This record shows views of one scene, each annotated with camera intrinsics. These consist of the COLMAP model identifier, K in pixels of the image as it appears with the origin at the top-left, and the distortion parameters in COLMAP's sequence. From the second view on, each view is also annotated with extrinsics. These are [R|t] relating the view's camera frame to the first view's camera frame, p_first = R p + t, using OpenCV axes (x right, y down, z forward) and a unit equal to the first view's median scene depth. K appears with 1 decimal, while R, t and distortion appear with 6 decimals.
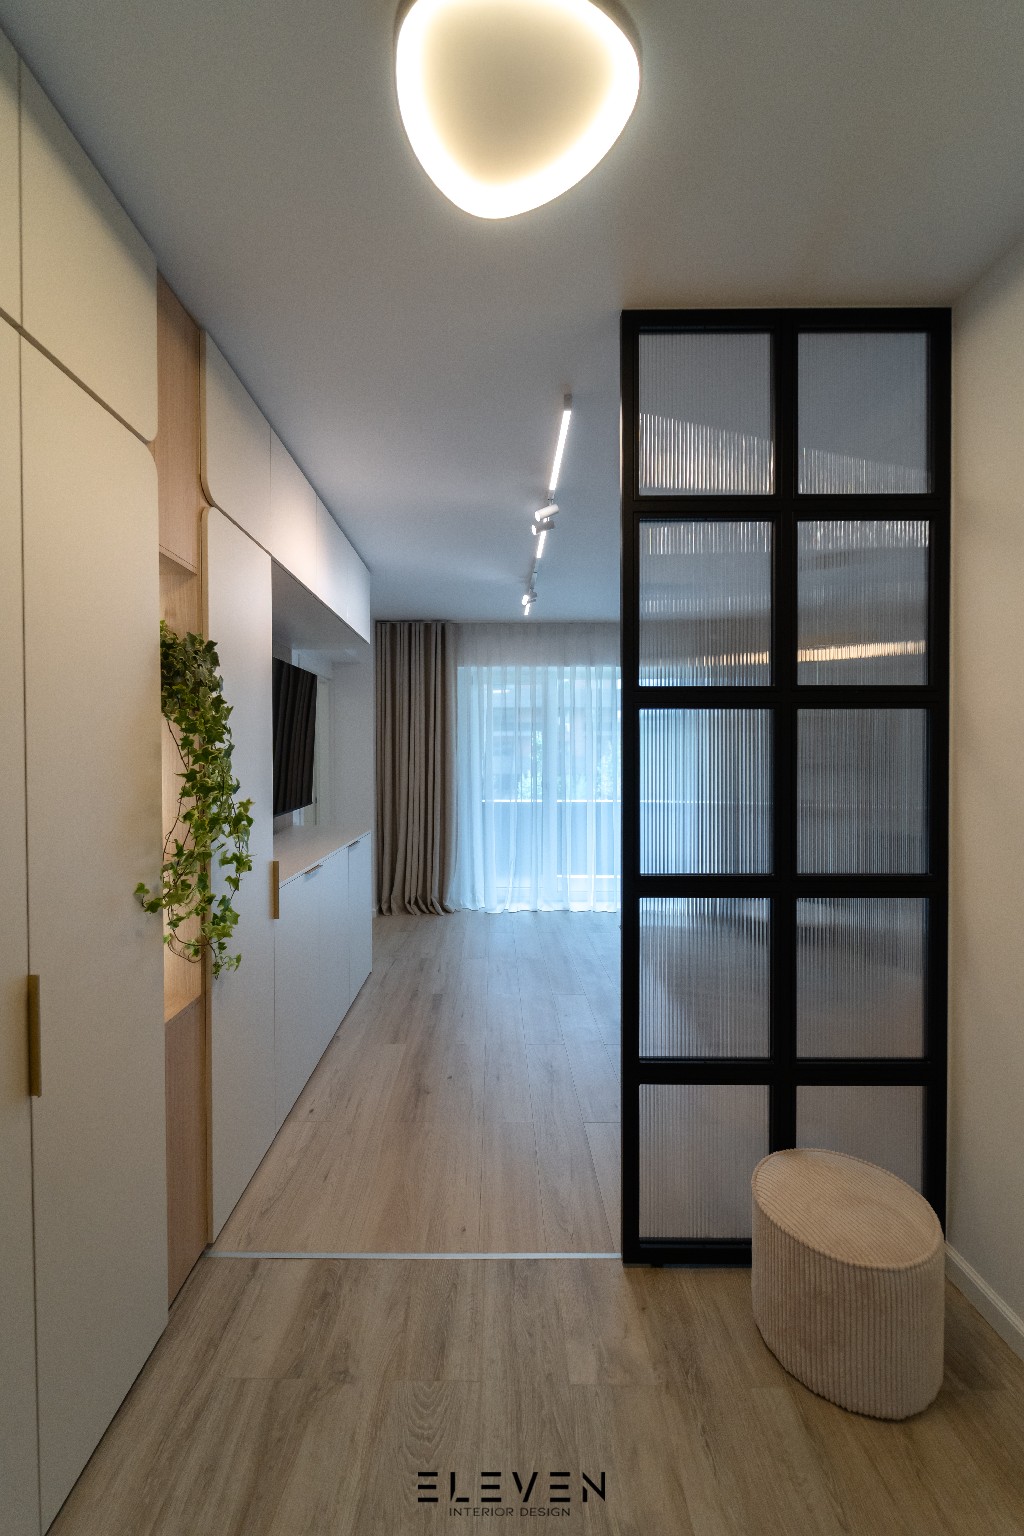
lens RADIAL K [[632.9, 0, 505.4], [0, 632.9, 755.7], [0, 0, 1]] dist [-0.004062, -0.000090]
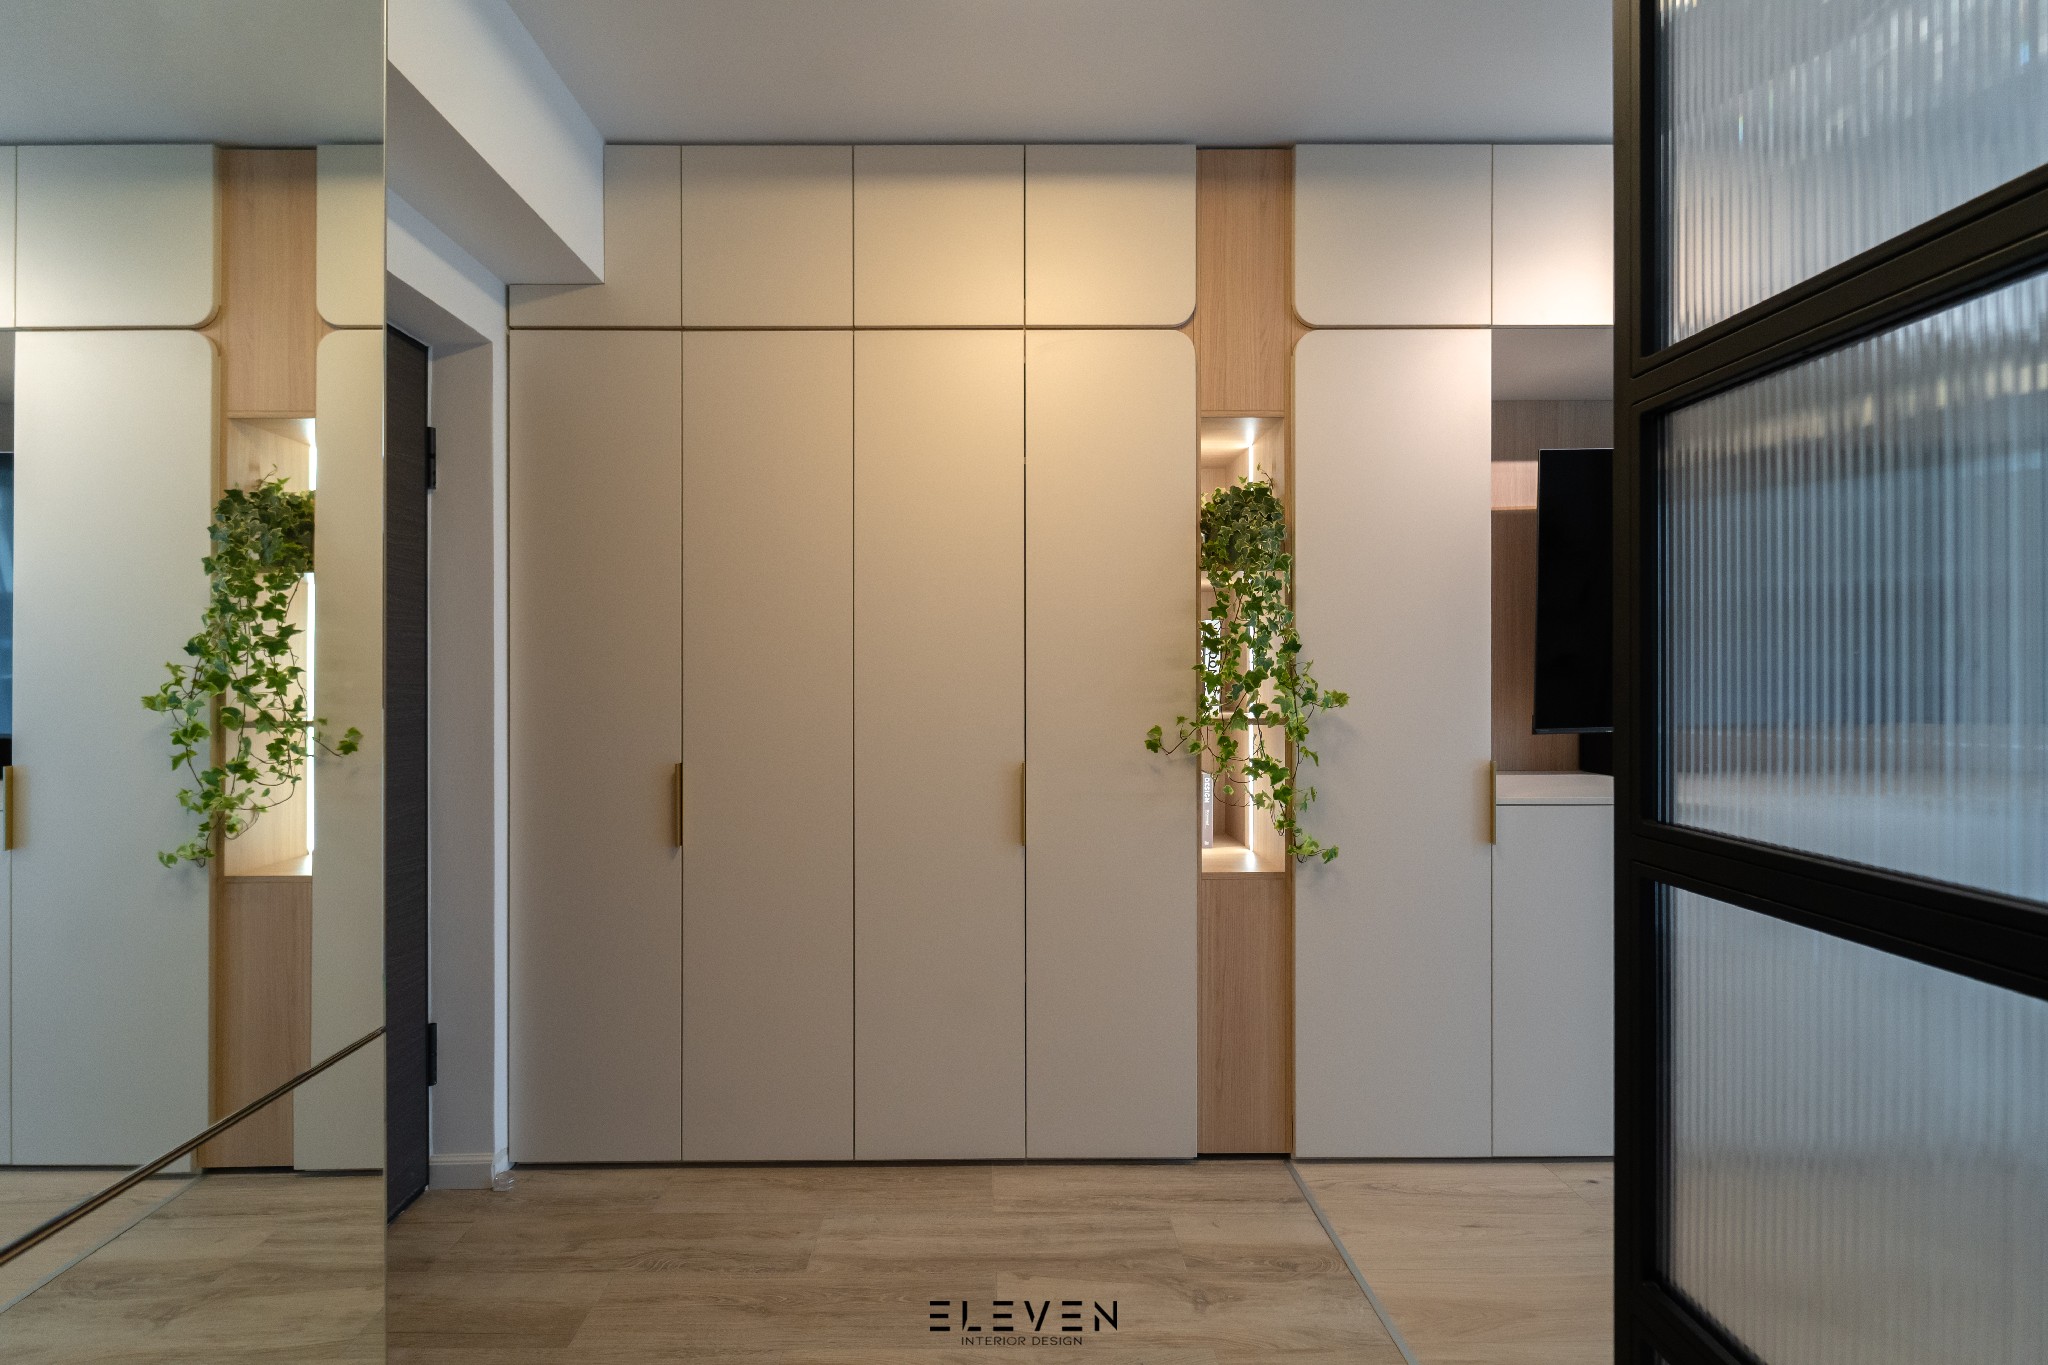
lens RADIAL K [[843.9, 0, 984.1], [0, 843.9, 682.4], [0, 0, 1]] dist [-0.004062, -0.000090]
pose [[-0.007442, 0.003370, -0.999967, 0.912891], [-0.004770, 0.999983, 0.003406, 0.119518], [0.999961, 0.004796, -0.007426, 0.700824]]
